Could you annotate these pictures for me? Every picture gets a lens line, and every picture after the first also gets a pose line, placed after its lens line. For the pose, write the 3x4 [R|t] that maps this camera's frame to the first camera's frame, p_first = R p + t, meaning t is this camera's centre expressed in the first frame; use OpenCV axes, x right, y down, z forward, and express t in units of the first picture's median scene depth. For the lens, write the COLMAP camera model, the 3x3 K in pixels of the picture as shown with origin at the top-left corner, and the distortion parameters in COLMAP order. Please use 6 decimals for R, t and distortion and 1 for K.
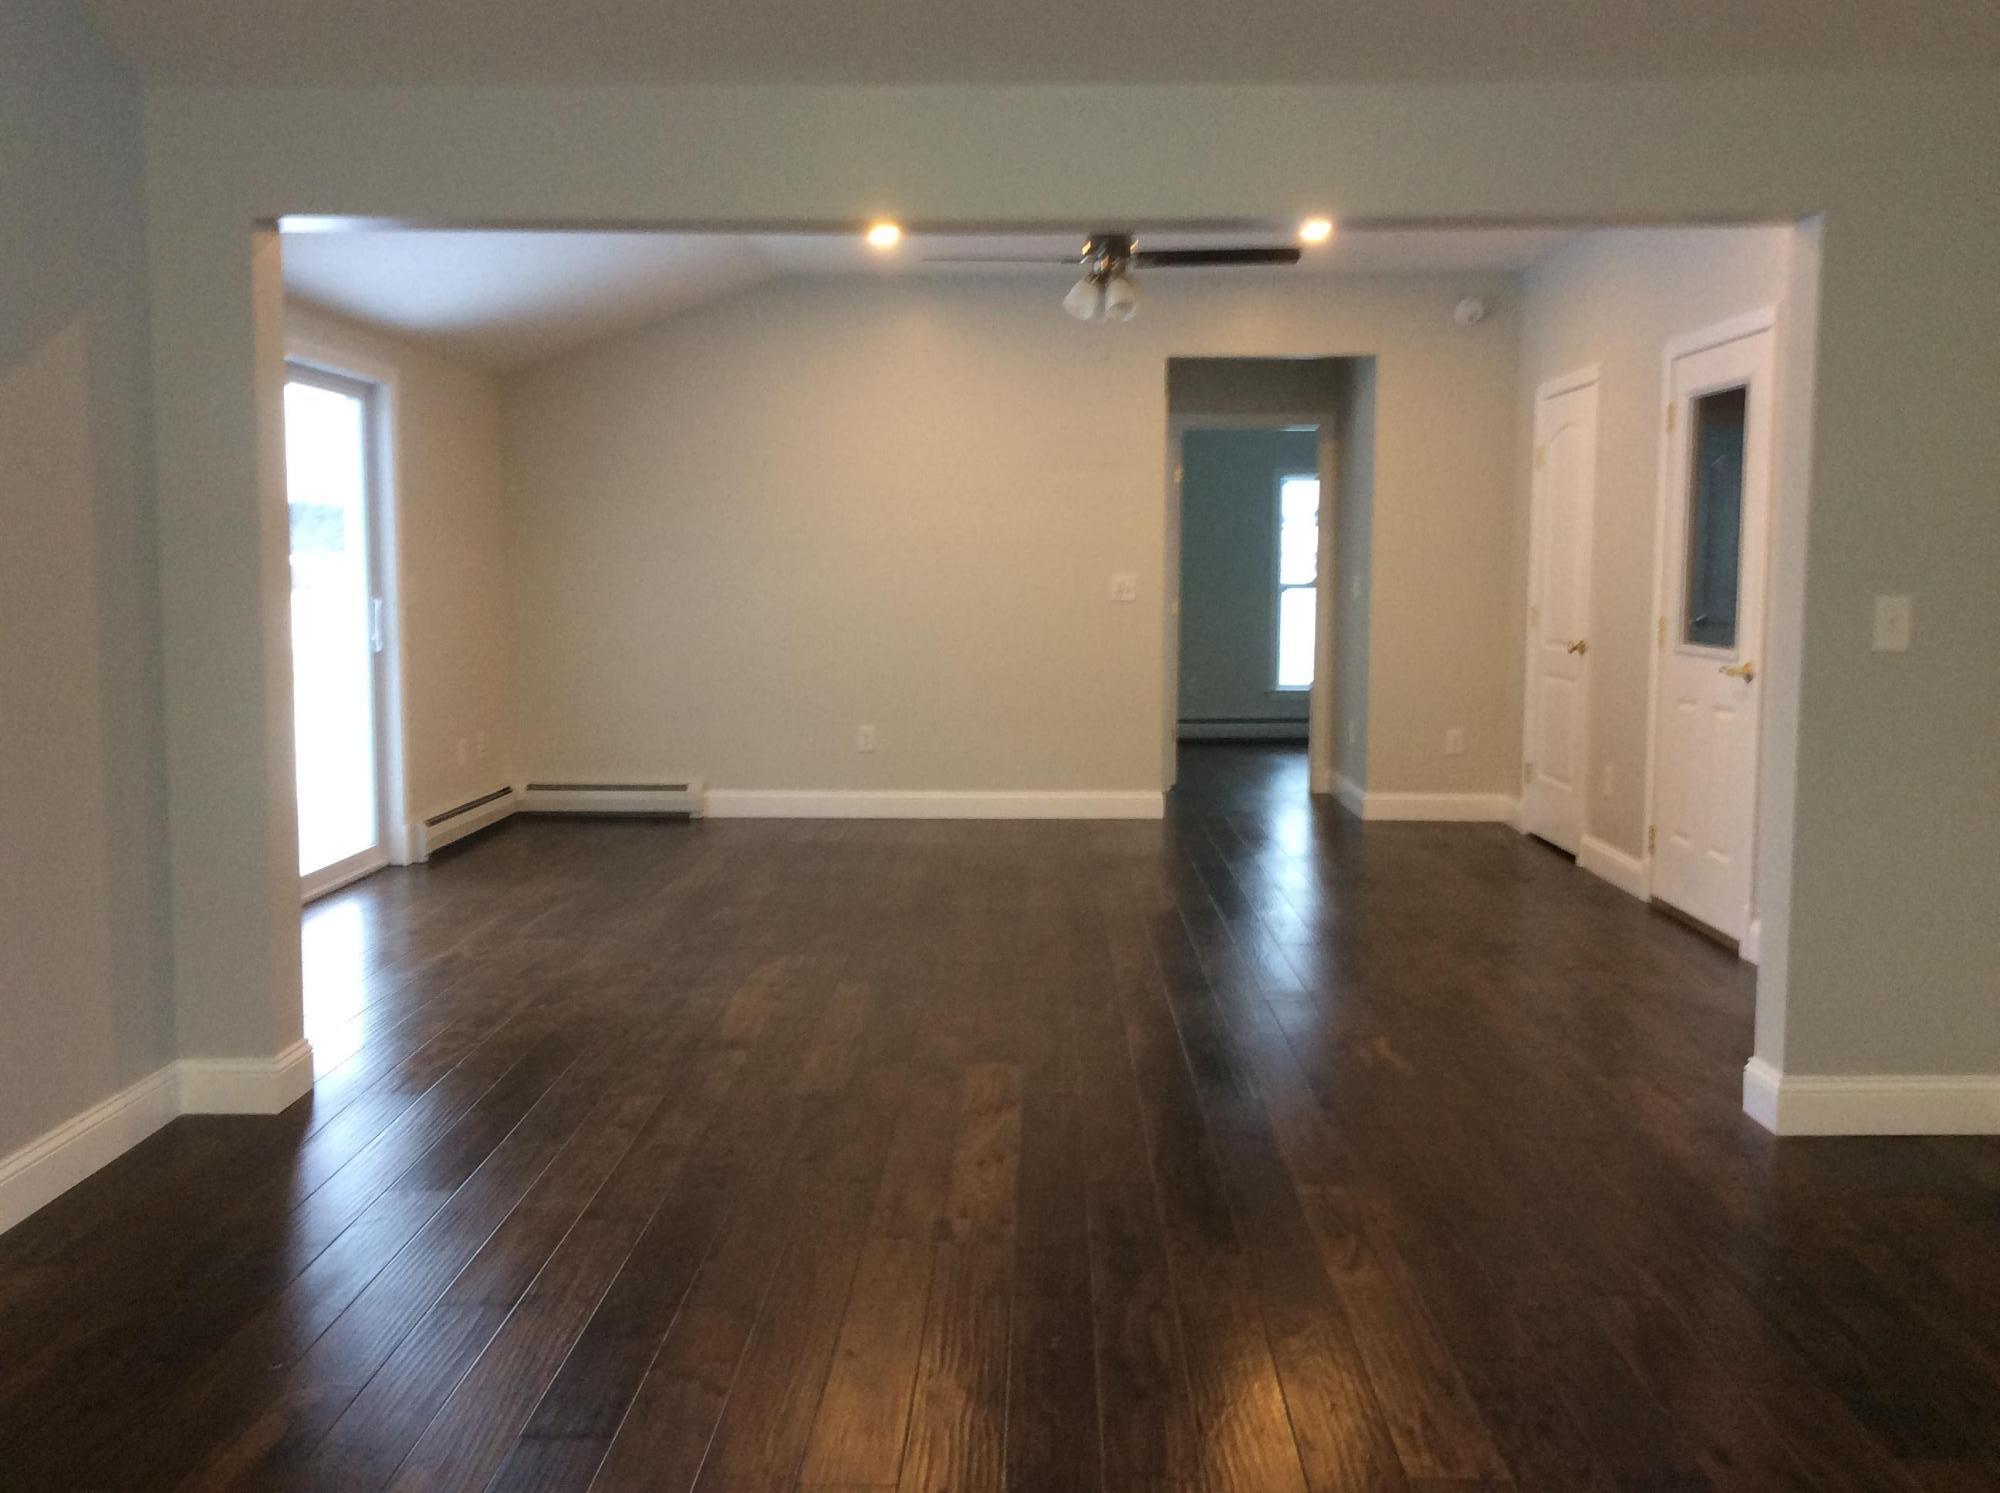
lens RADIAL K [[1920.4, 0, 991.1], [0, 1920.4, 755.0], [0, 0, 1]] dist [0.077193, -0.100215]
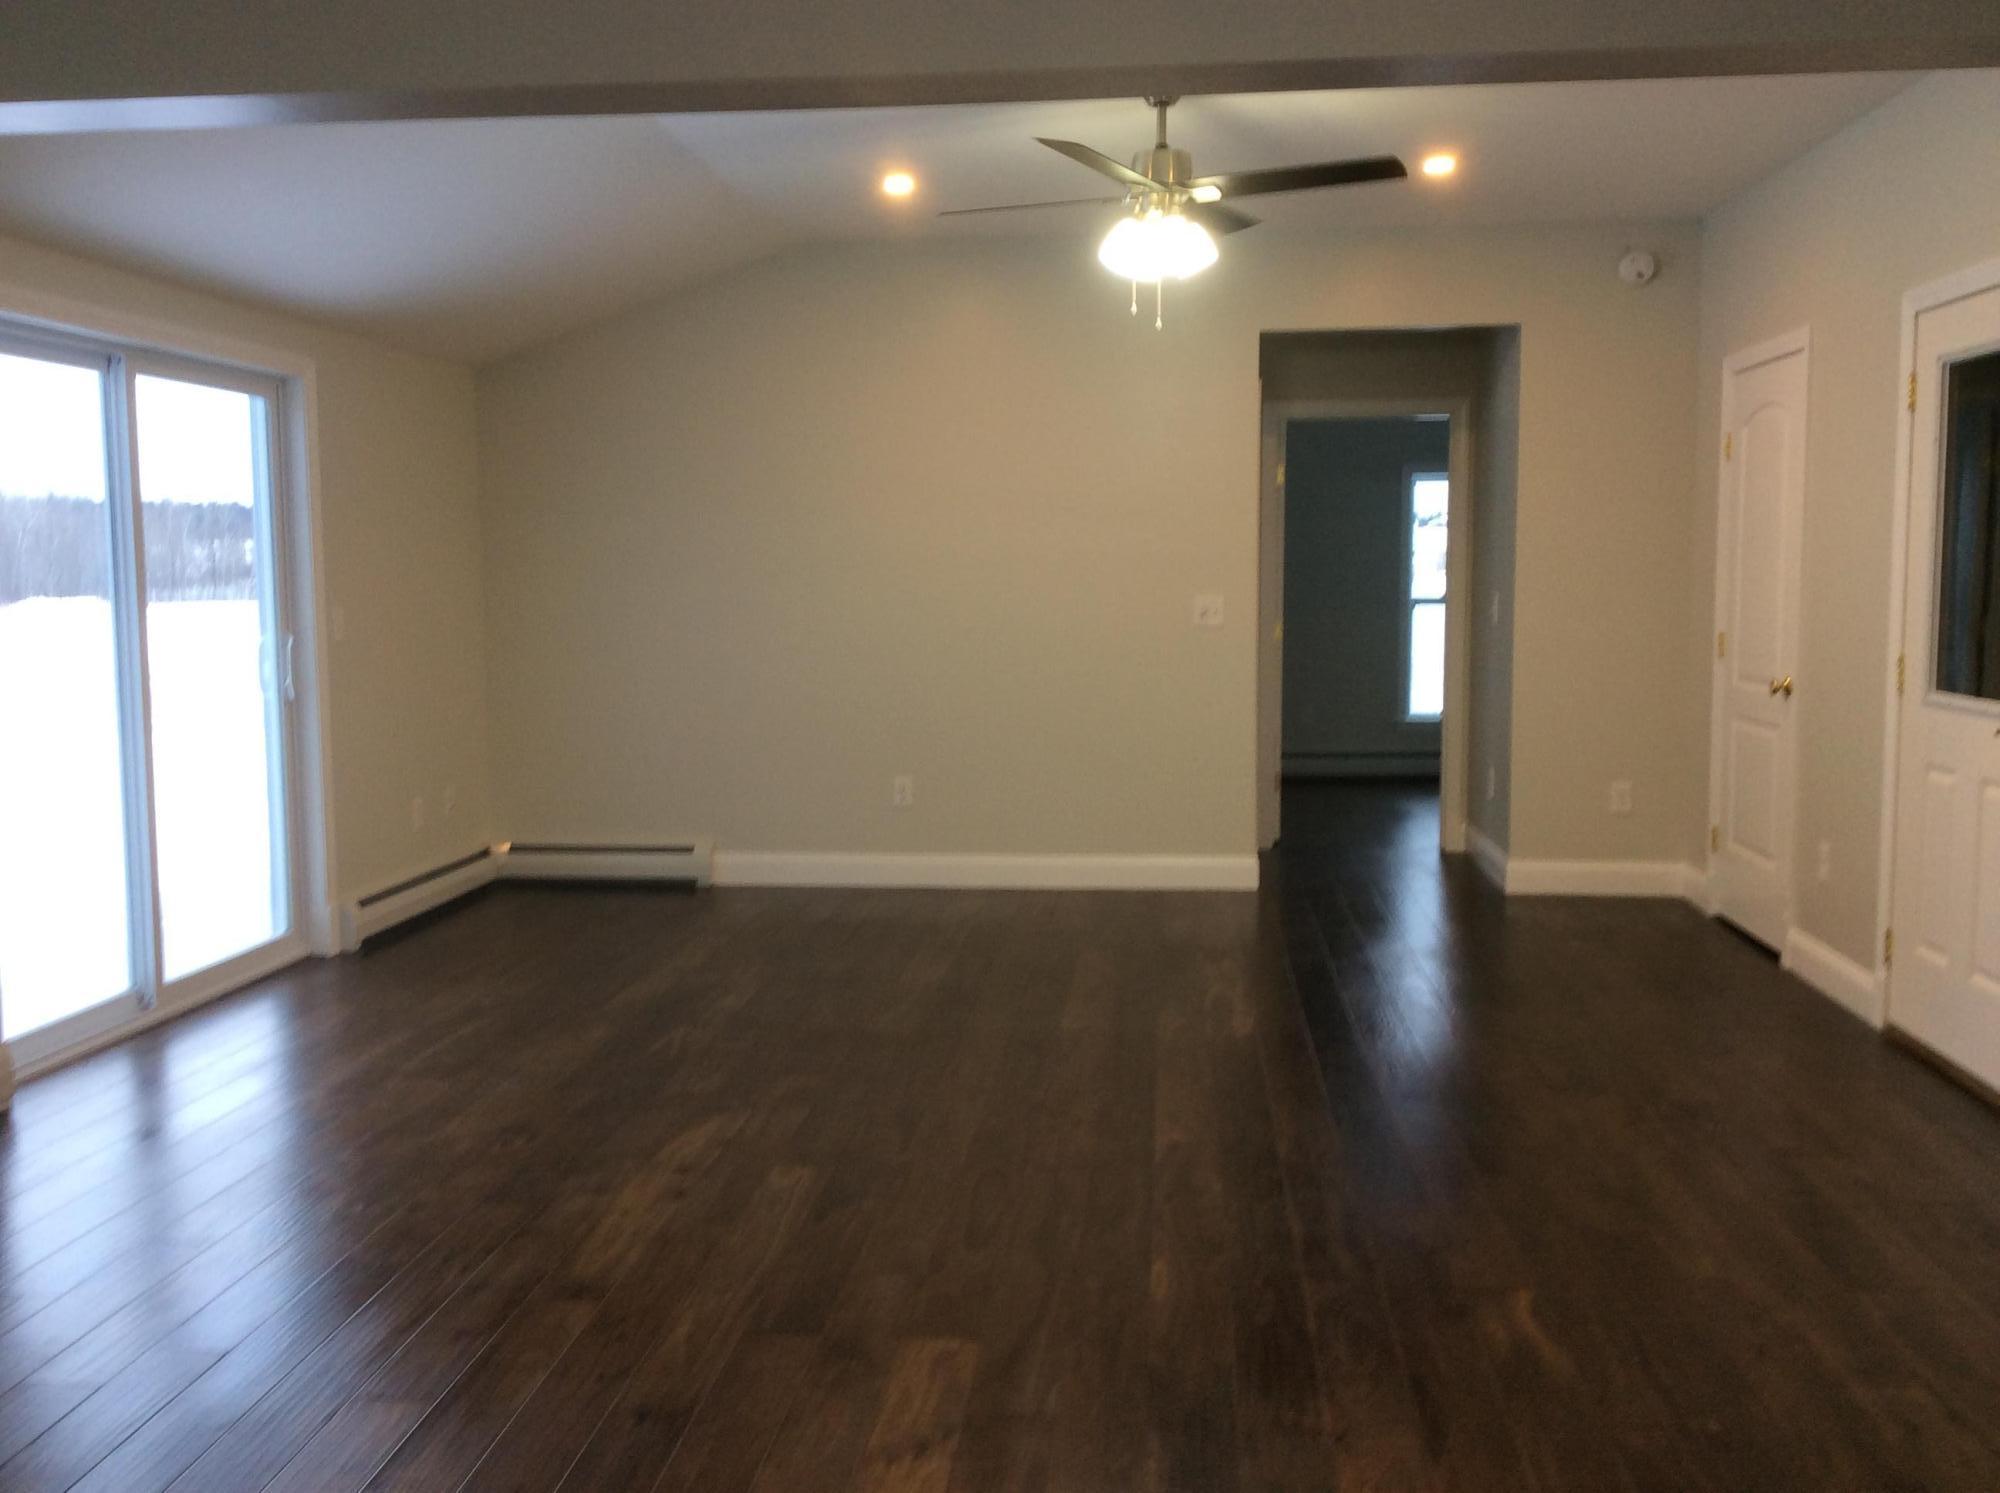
lens RADIAL K [[1920.4, 0, 999.5], [0, 1920.4, 739.8], [0, 0, 1]] dist [0.077193, -0.100215]
pose [[0.997476, -0.001416, -0.070997, 0.040622], [0.000824, 0.999965, -0.008368, -0.026756], [0.071006, 0.008288, 0.997441, 0.181245]]
